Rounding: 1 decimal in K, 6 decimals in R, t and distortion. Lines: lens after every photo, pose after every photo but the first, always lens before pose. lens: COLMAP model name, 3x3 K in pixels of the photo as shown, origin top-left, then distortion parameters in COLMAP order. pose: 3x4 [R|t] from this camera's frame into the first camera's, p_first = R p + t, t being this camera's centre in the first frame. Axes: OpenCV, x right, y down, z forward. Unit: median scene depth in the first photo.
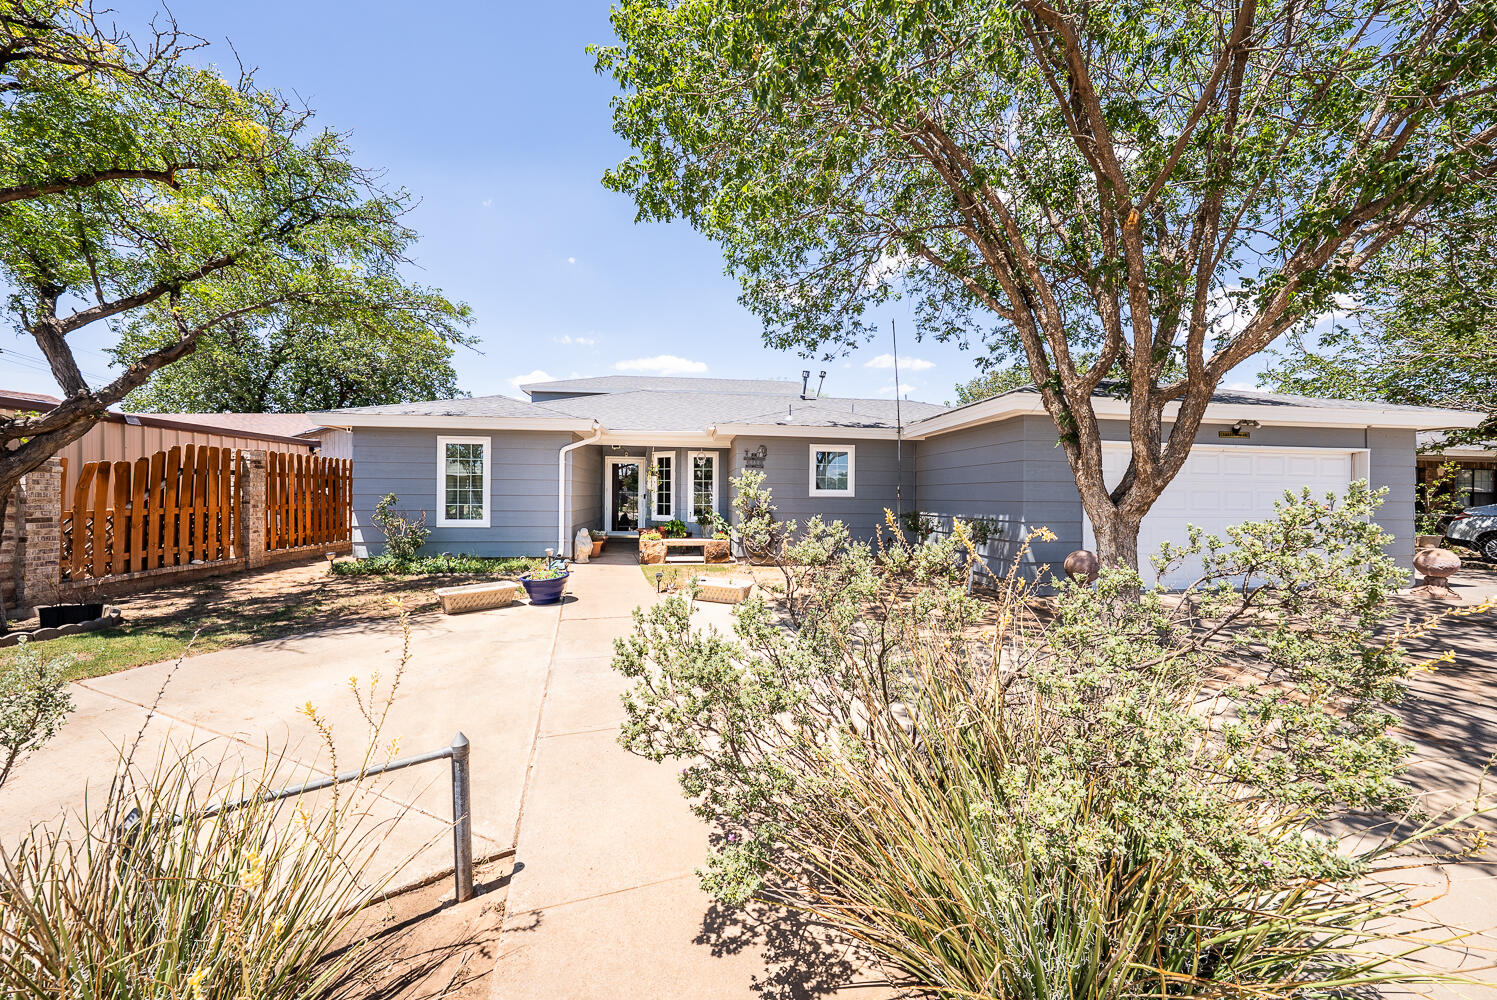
lens RADIAL K [[518.2, 0, 749.6], [0, 518.2, 501.4], [0, 0, 1]] dist [0.000044, 0.000023]
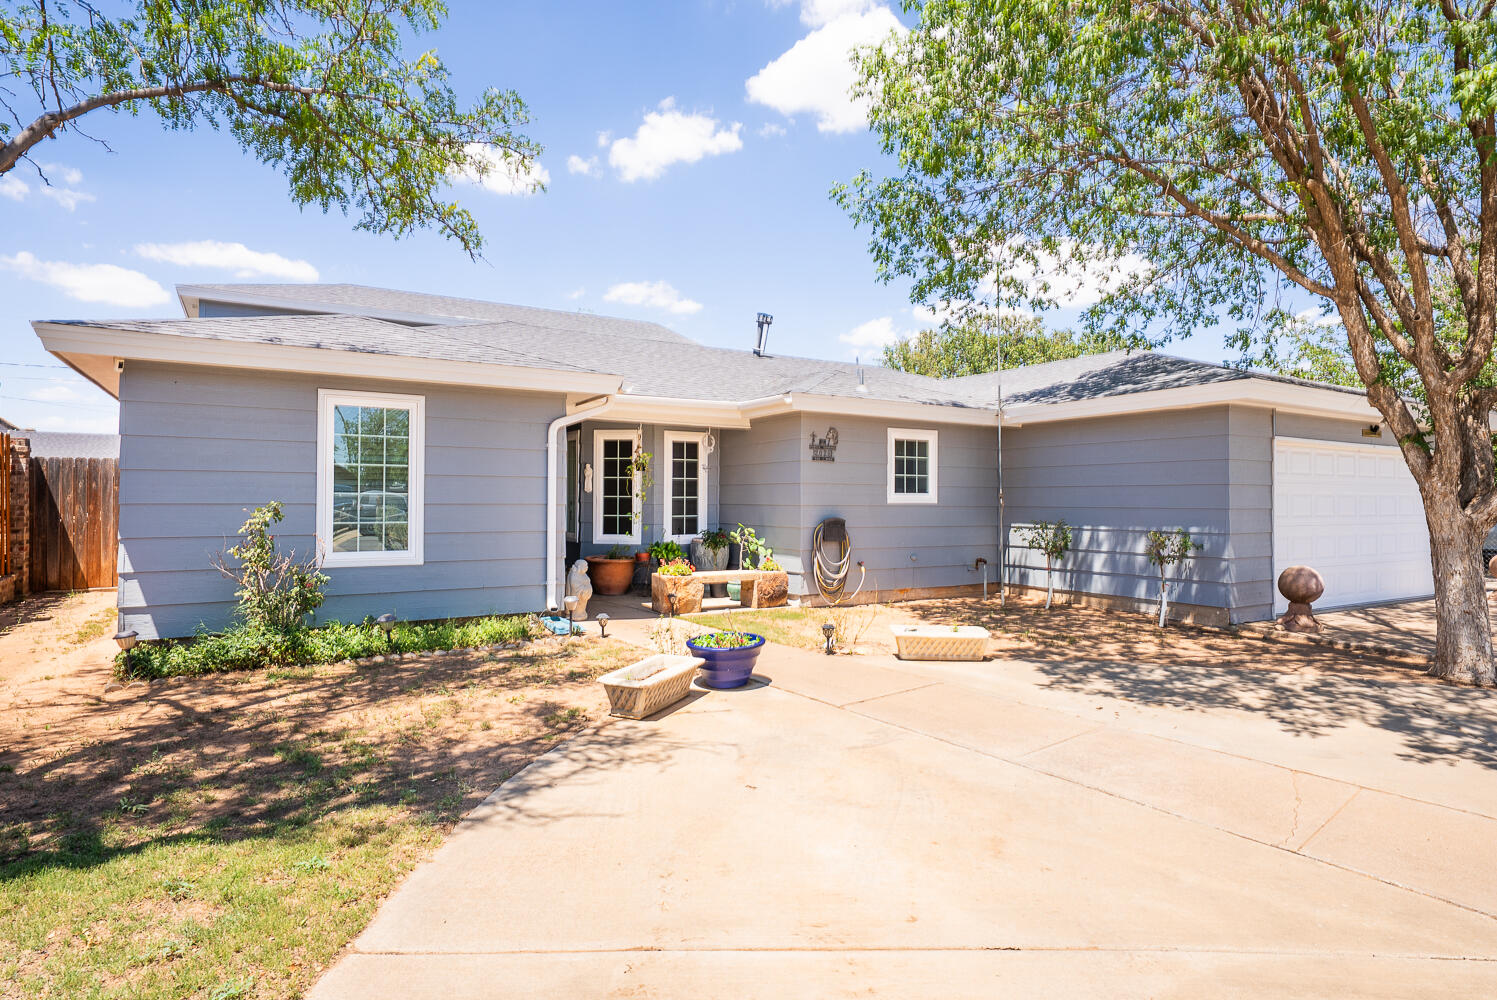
lens RADIAL K [[809.2, 0, 747.7], [0, 809.2, 498.1], [0, 0, 1]] dist [0.007291, 0.000481]
pose [[0.915600, -0.003529, 0.402074, -0.495427], [0.006723, 0.999956, -0.006533, -0.010556], [-0.402033, 0.008685, 0.915584, 0.082821]]
